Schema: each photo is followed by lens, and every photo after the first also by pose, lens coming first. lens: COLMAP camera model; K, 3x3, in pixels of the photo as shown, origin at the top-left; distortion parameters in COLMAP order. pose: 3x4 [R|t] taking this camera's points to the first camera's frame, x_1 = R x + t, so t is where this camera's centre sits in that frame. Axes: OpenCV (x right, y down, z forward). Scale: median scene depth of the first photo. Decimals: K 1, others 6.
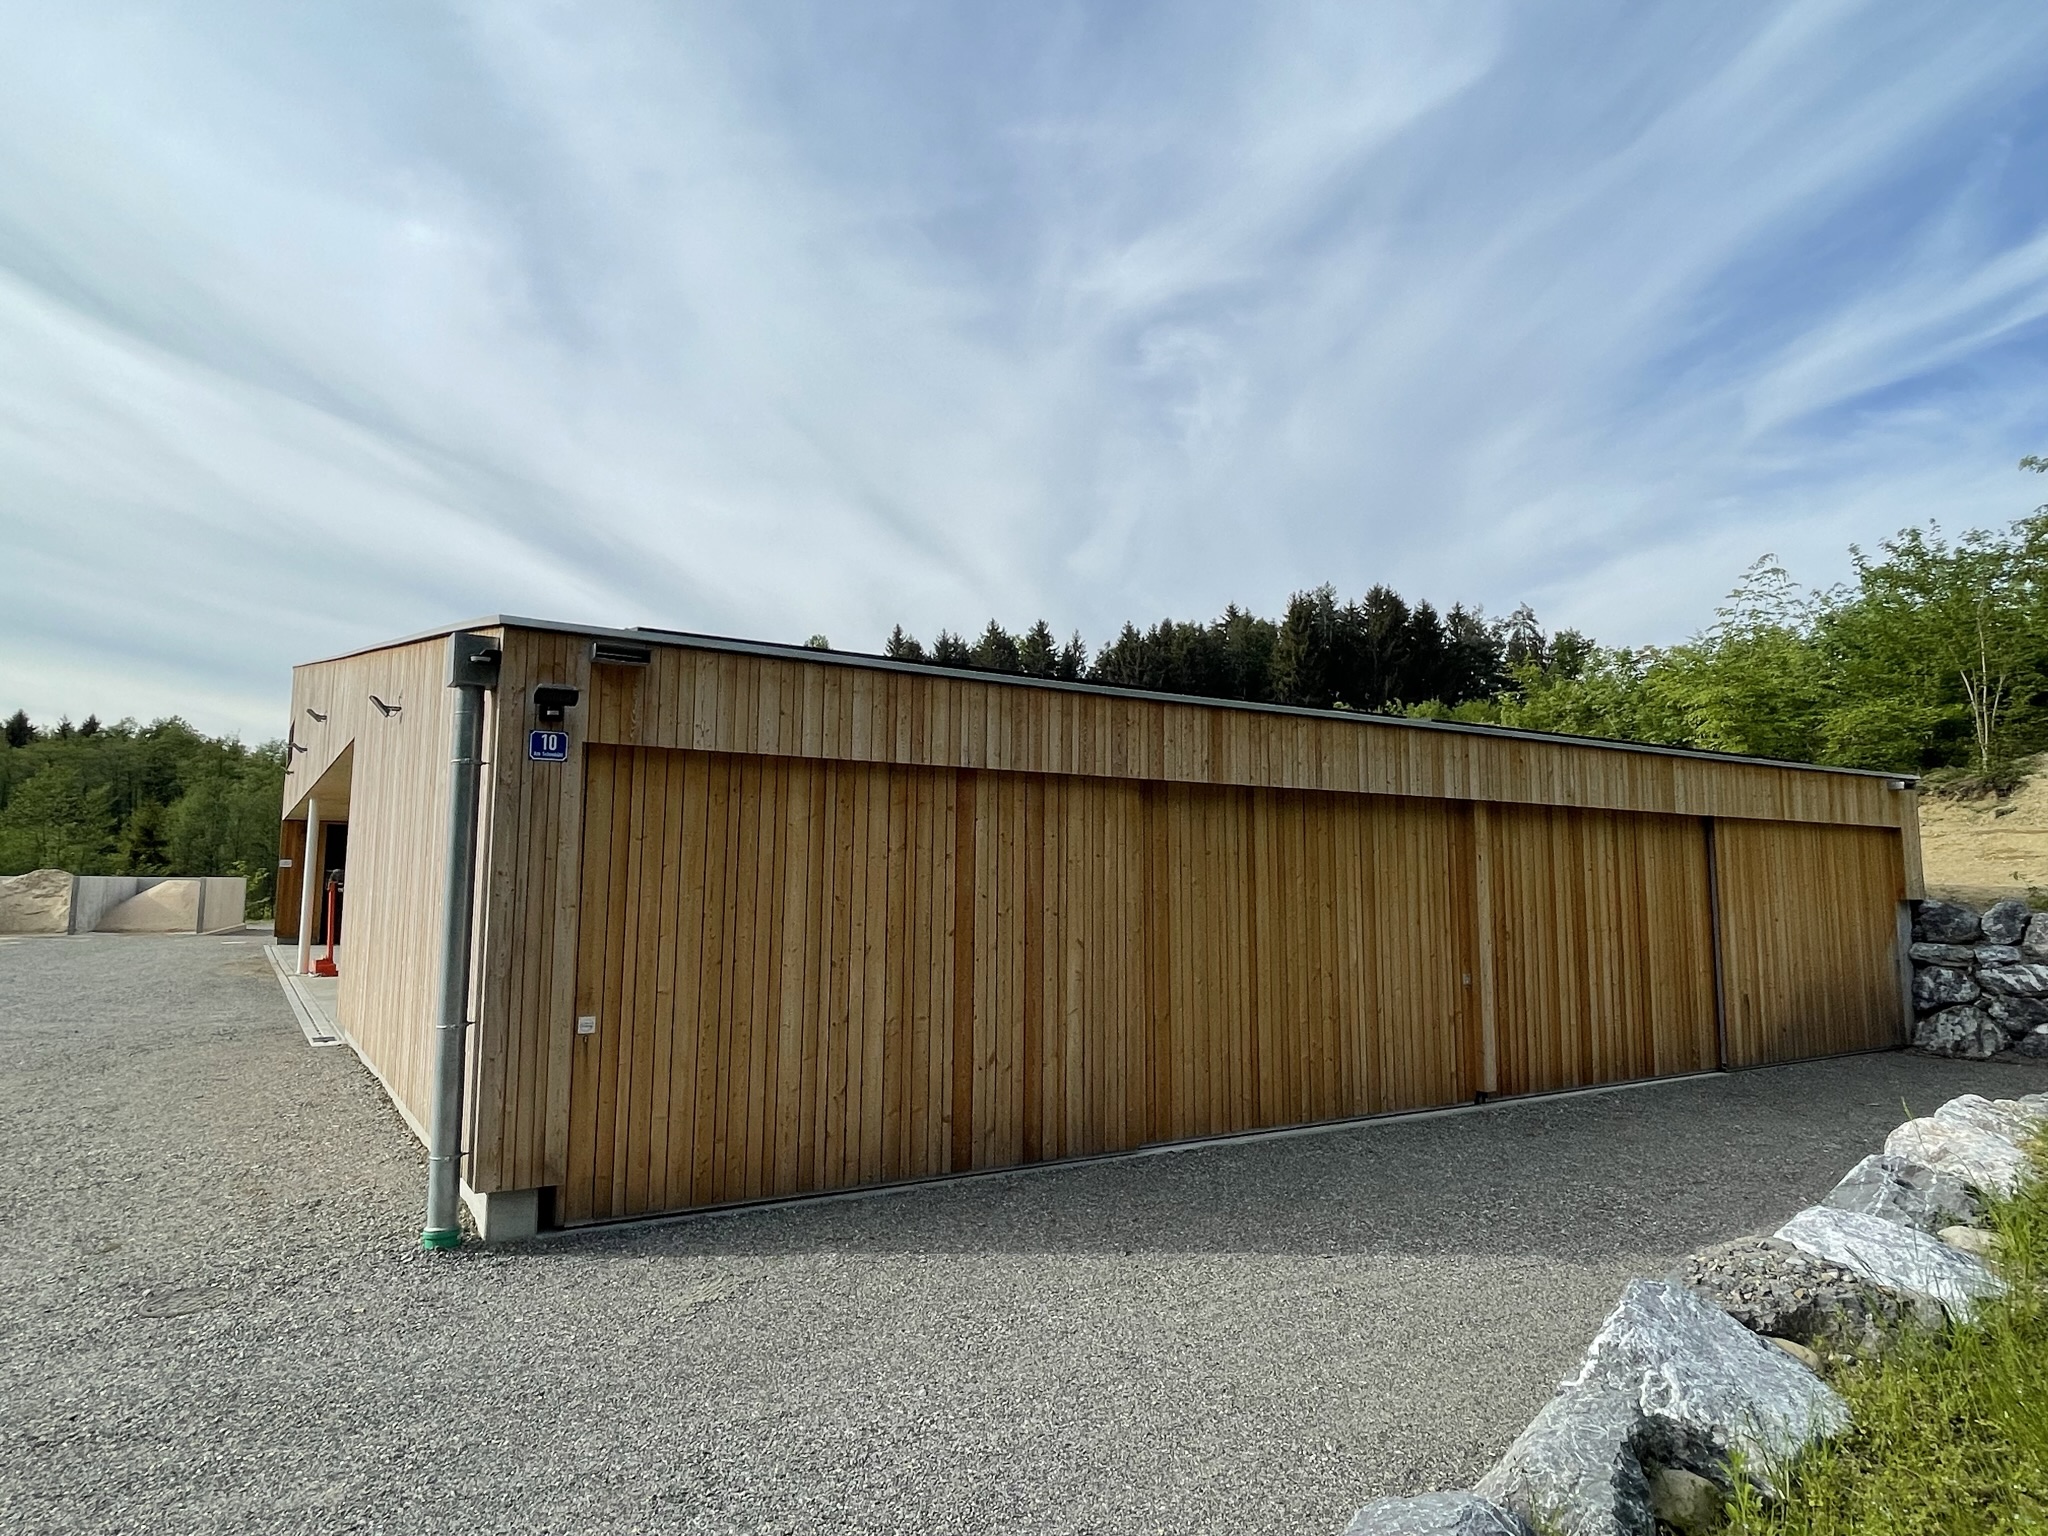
lens RADIAL K [[1118.2, 0, 1011.1], [0, 1118.2, 778.9], [0, 0, 1]] dist [0.004533, 0.000807]
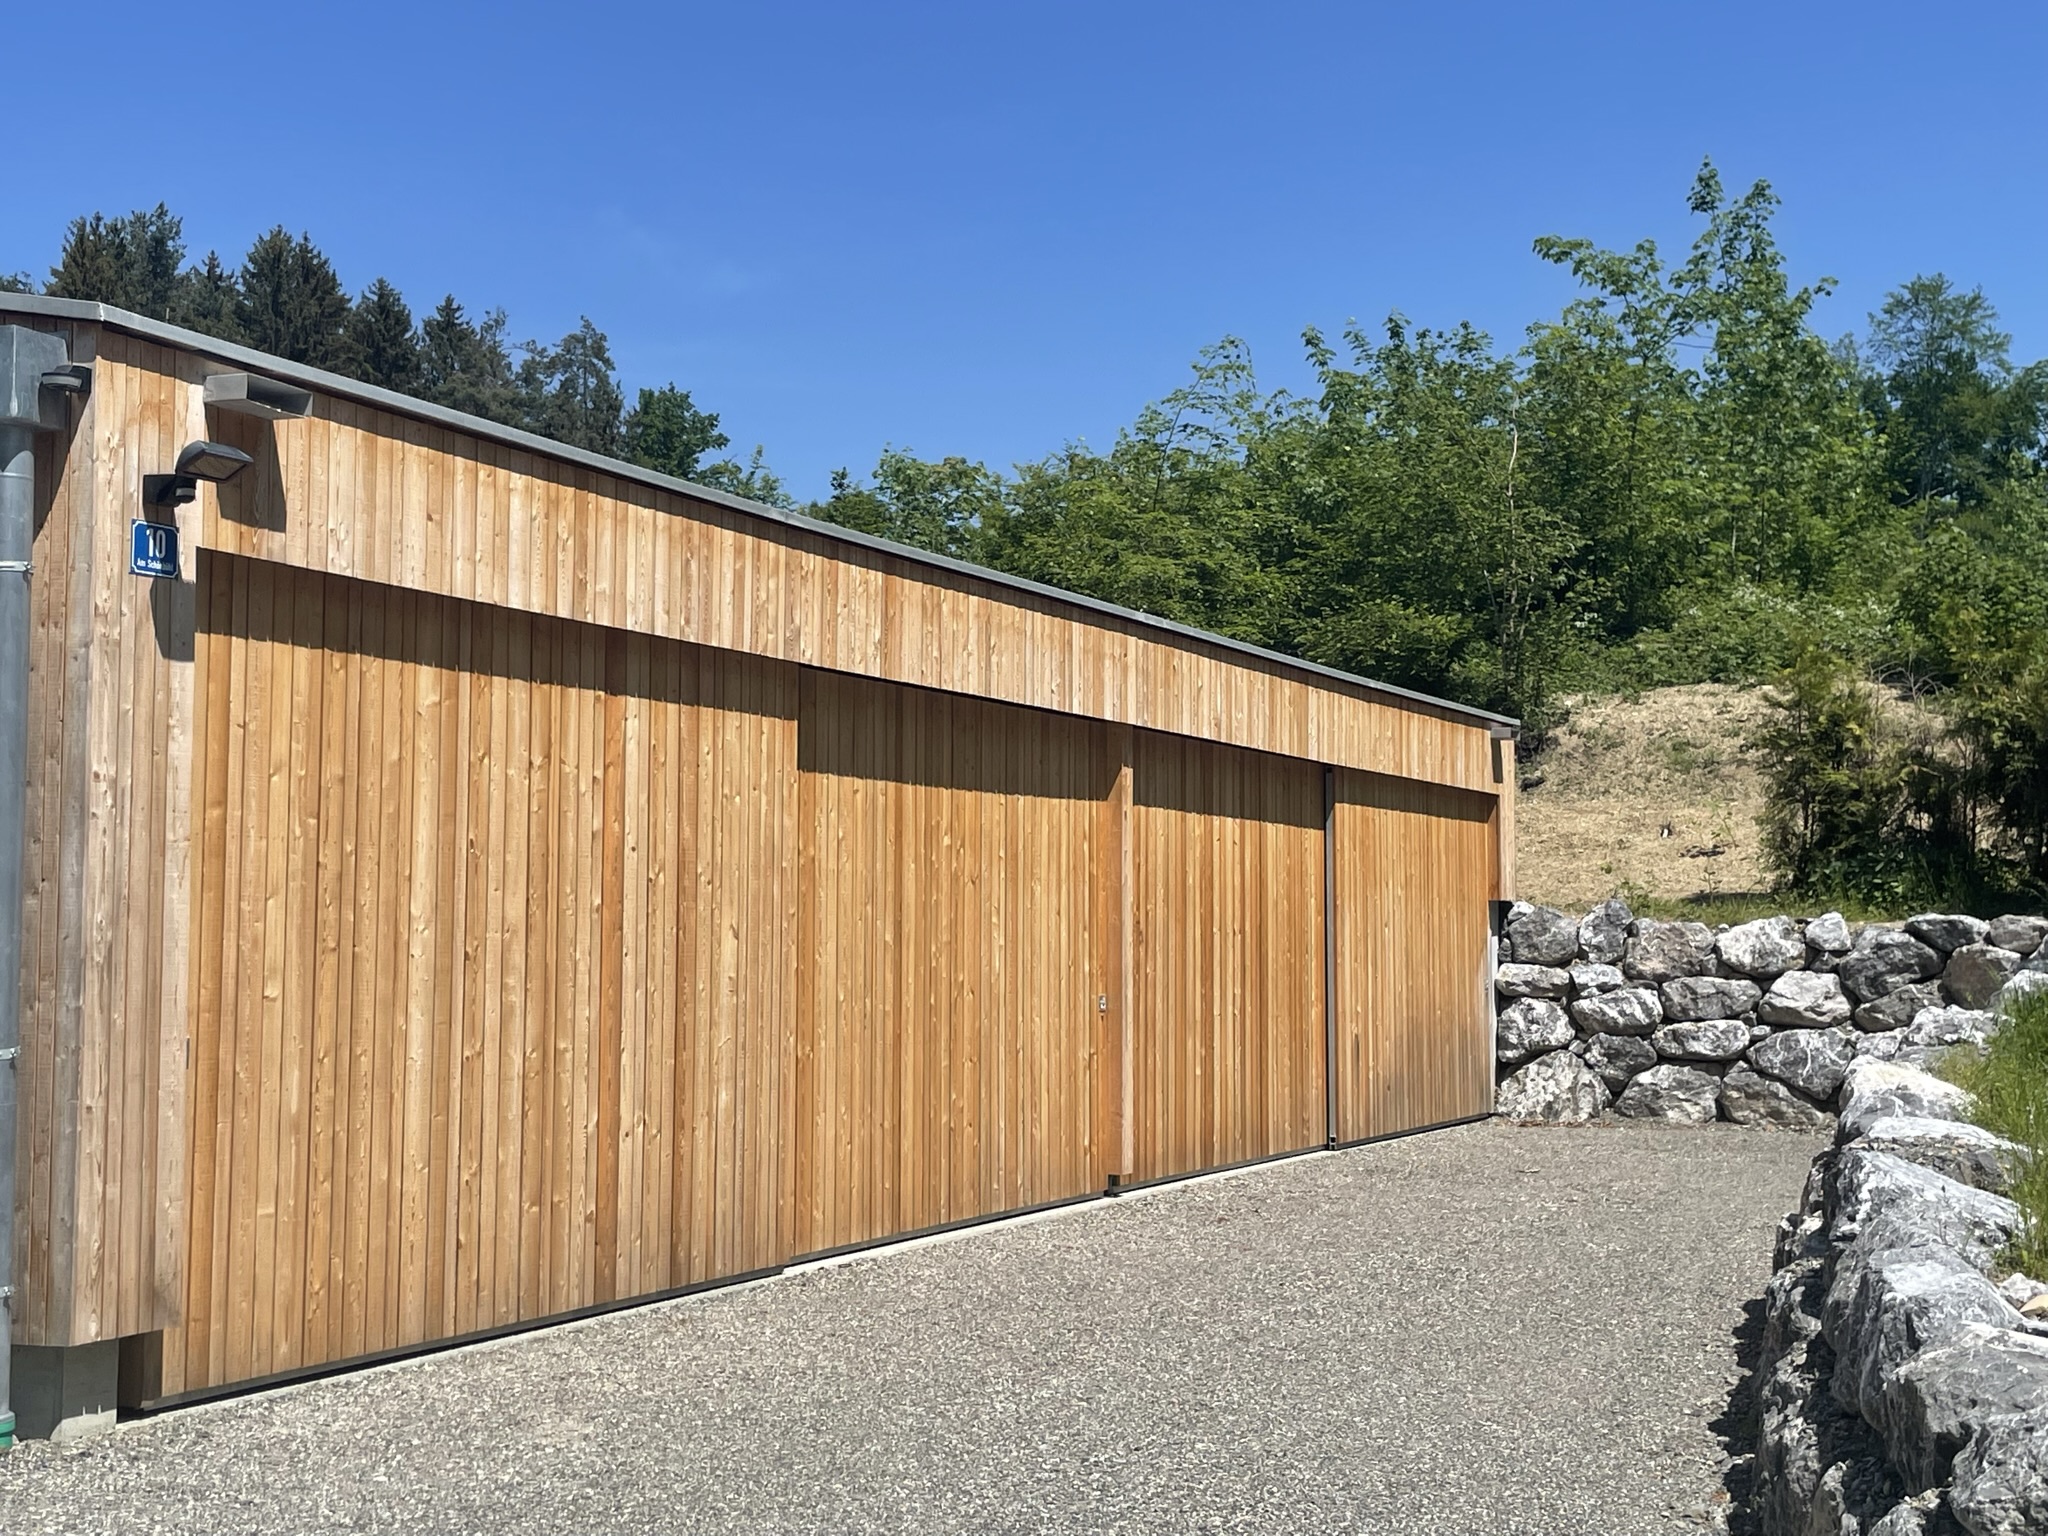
lens RADIAL K [[2639.2, 0, 1024.0], [0, 2639.2, 768.0], [0, 0, 1]] dist [0.104807, -0.012728]
pose [[0.817963, 0.033473, 0.574296, -0.385710], [-0.052330, 0.998496, 0.016334, 0.016604], [-0.572886, -0.043414, 0.818485, -0.157475]]
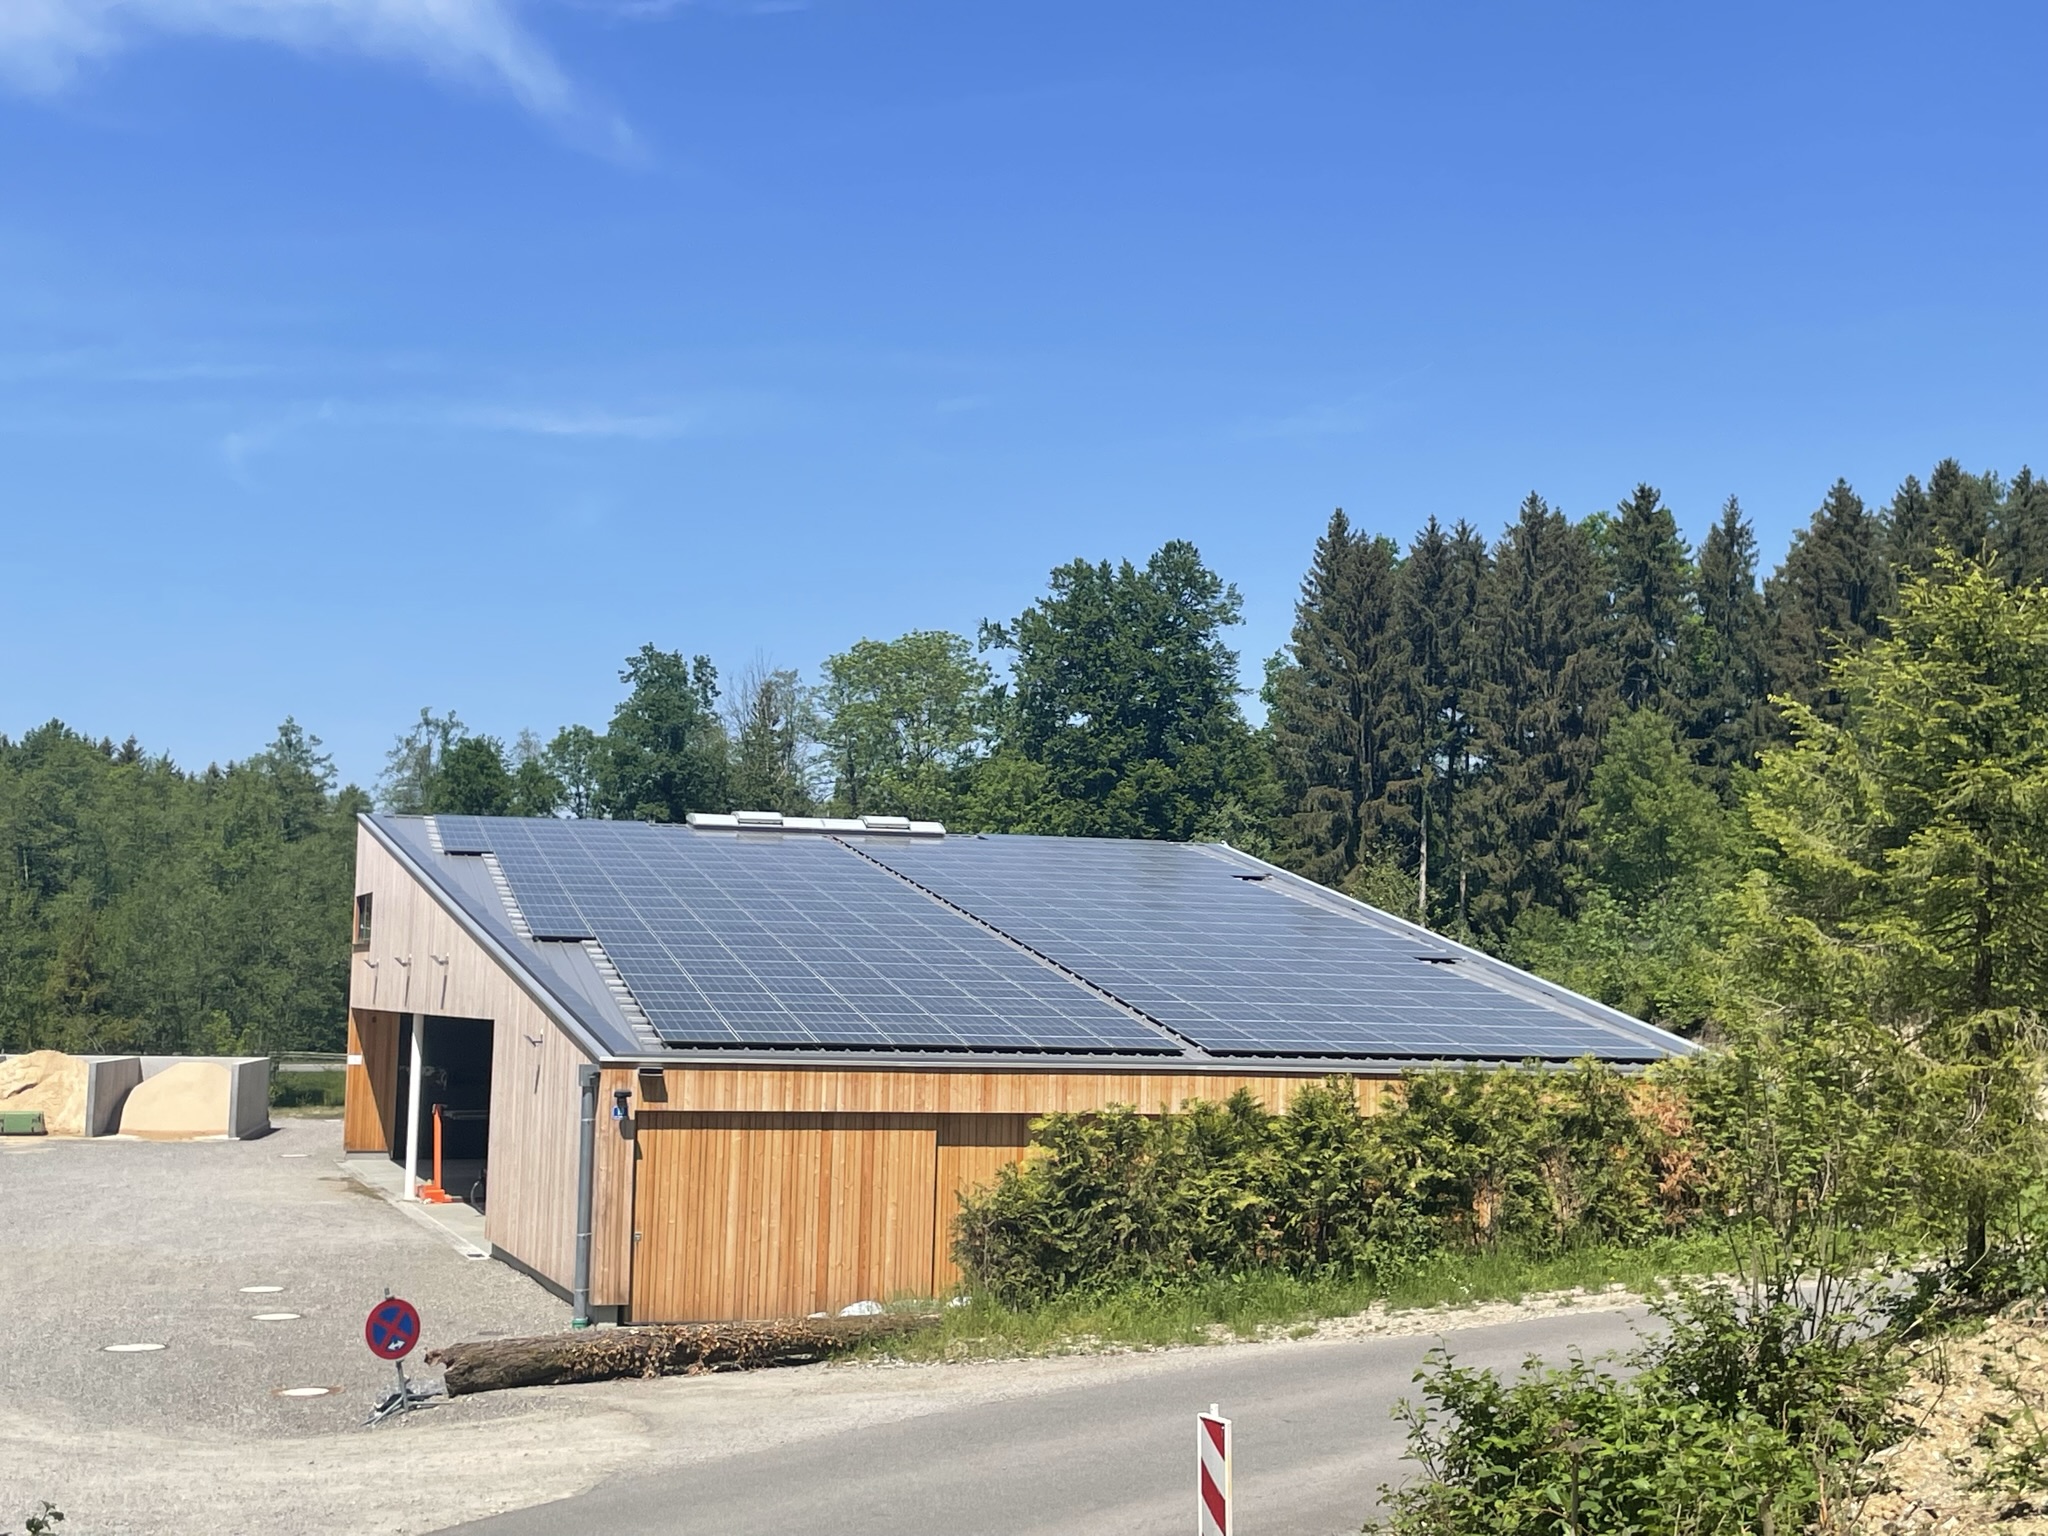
lens RADIAL K [[2639.2, 0, 1024.0], [0, 2639.2, 768.0], [0, 0, 1]] dist [0.104807, -0.012728]
pose [[0.963839, -0.009682, -0.266310, 0.862818], [0.011277, 0.999926, 0.004464, -0.353193], [0.266248, -0.007306, 0.963877, -1.883995]]
